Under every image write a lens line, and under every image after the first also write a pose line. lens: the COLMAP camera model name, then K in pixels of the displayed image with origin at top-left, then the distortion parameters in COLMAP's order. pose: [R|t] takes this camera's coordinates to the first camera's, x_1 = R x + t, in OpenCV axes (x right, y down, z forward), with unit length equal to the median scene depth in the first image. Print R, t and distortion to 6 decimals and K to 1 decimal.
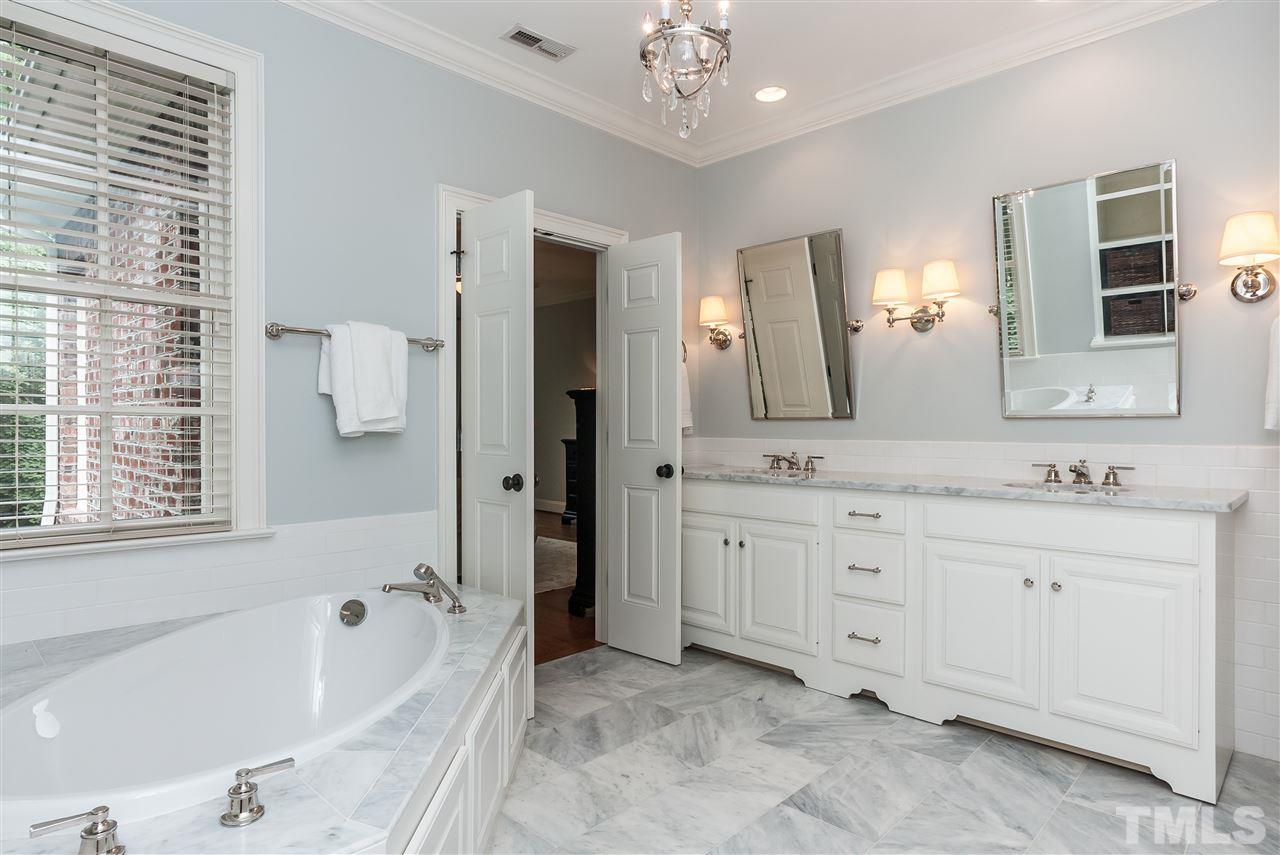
lens RADIAL K [[730.8, 0, 640.4], [0, 730.8, 426.6], [0, 0, 1]] dist [0.004873, 0.000834]
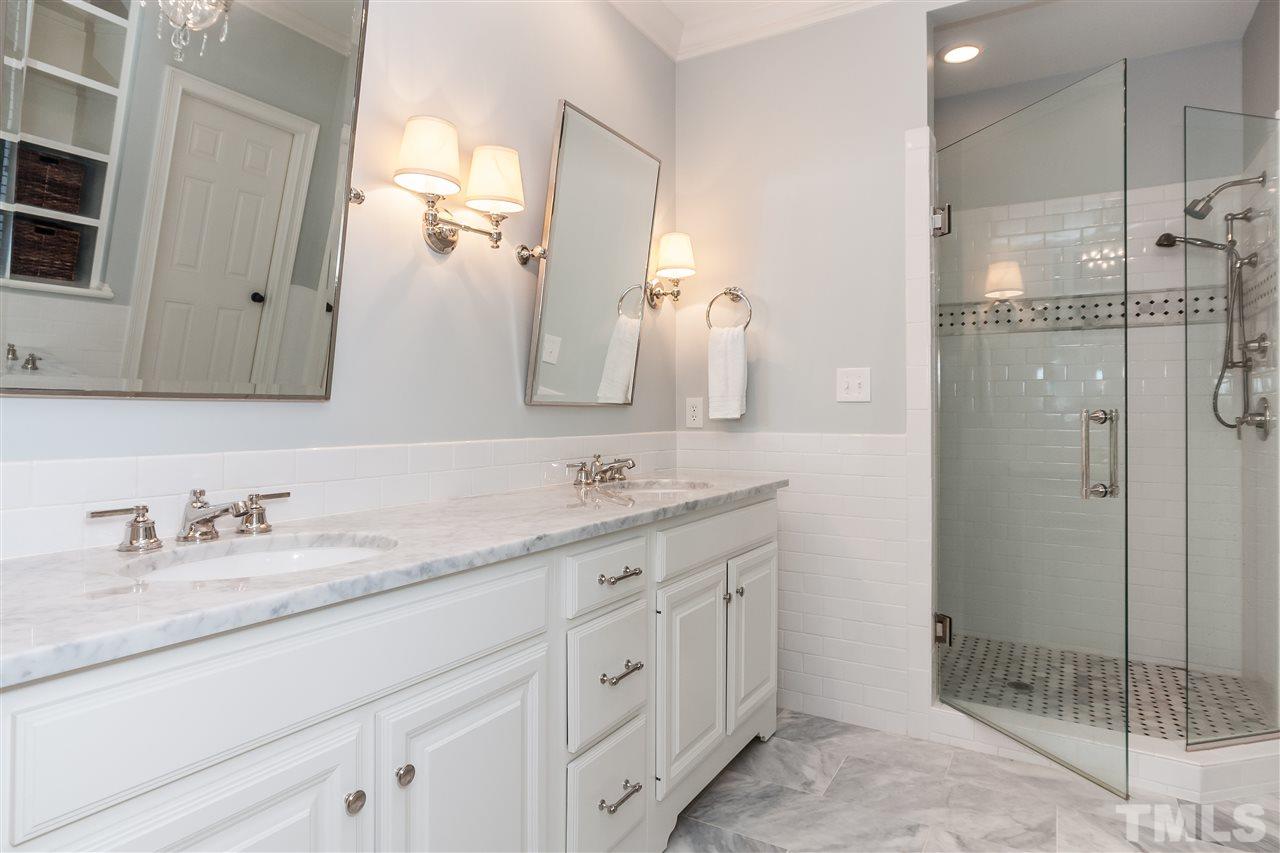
lens RADIAL K [[730.8, 0, 640.1], [0, 730.8, 420.9], [0, 0, 1]] dist [0.004873, 0.000834]
pose [[-0.243008, -0.010083, 0.969972, -0.273792], [-0.004471, 0.999947, 0.009274, -0.002540], [-0.970014, -0.002083, -0.243041, 1.297622]]
